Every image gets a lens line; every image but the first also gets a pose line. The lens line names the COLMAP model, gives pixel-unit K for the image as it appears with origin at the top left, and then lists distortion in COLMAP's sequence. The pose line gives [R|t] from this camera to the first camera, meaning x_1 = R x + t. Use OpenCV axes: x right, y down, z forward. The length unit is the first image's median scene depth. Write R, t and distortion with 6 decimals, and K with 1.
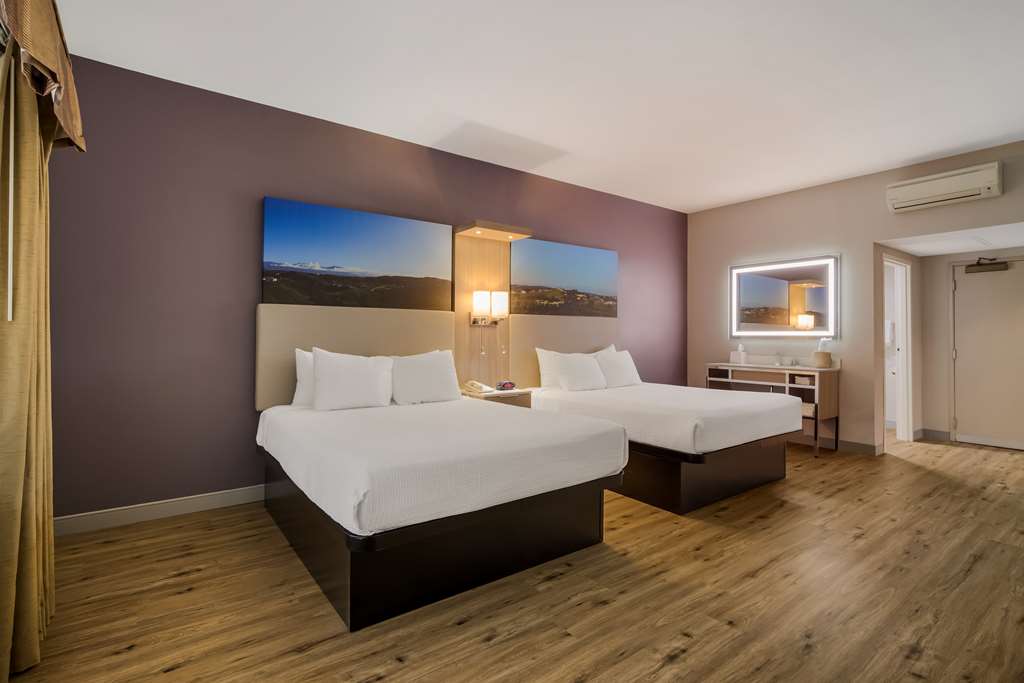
lens RADIAL K [[479.7, 0, 515.4], [0, 479.7, 343.3], [0, 0, 1]] dist [-0.015711, 0.003659]
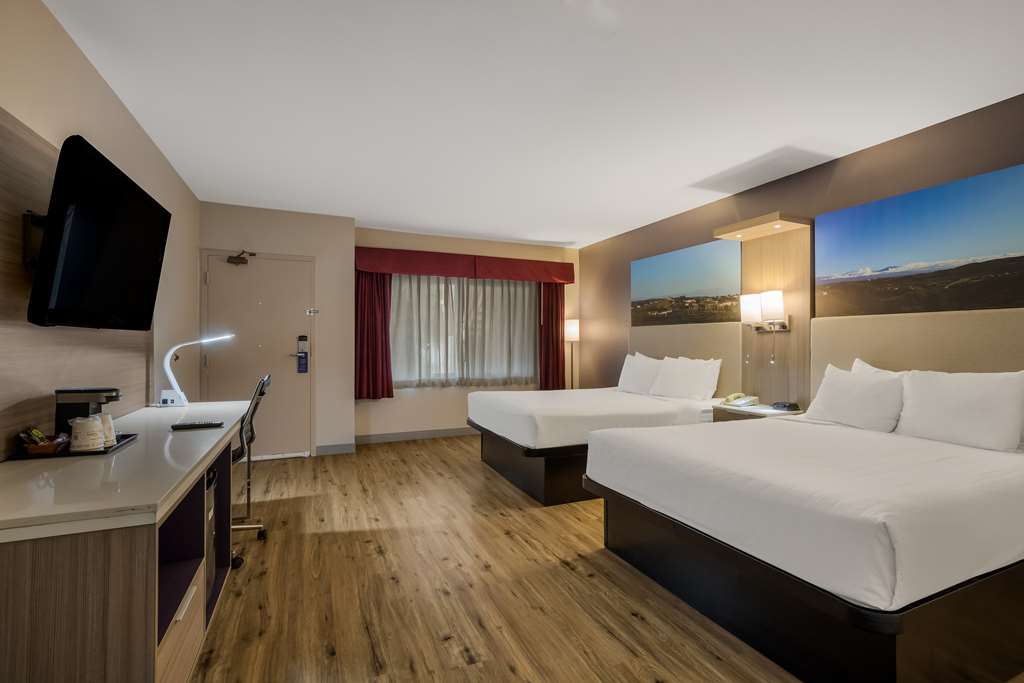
lens RADIAL K [[466.8, 0, 530.7], [0, 466.8, 337.8], [0, 0, 1]] dist [-0.029961, 0.006690]
pose [[-0.188490, -0.018835, -0.981894, 1.298935], [-0.018726, 0.999703, -0.015582, -0.005790], [0.981897, 0.015450, -0.188787, 1.101131]]
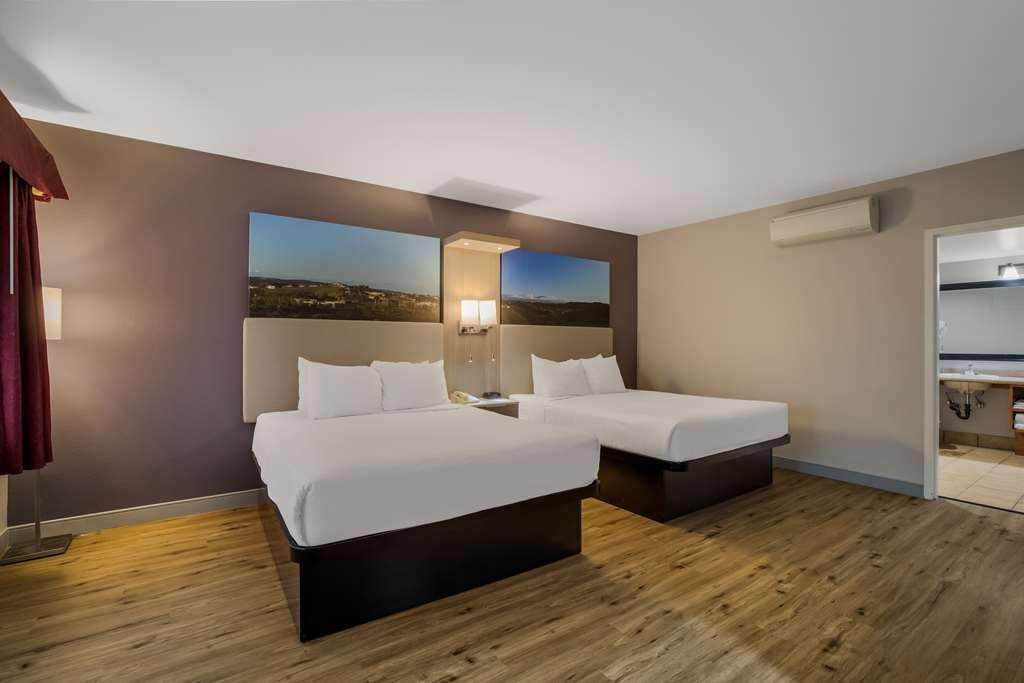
lens RADIAL K [[466.8, 0, 498.3], [0, 466.8, 353.2], [0, 0, 1]] dist [-0.029961, 0.006690]
pose [[0.999601, -0.000740, -0.028251, 0.028481], [0.000828, 0.999995, 0.003111, -0.000428], [0.028249, -0.003133, 0.999596, 0.020717]]
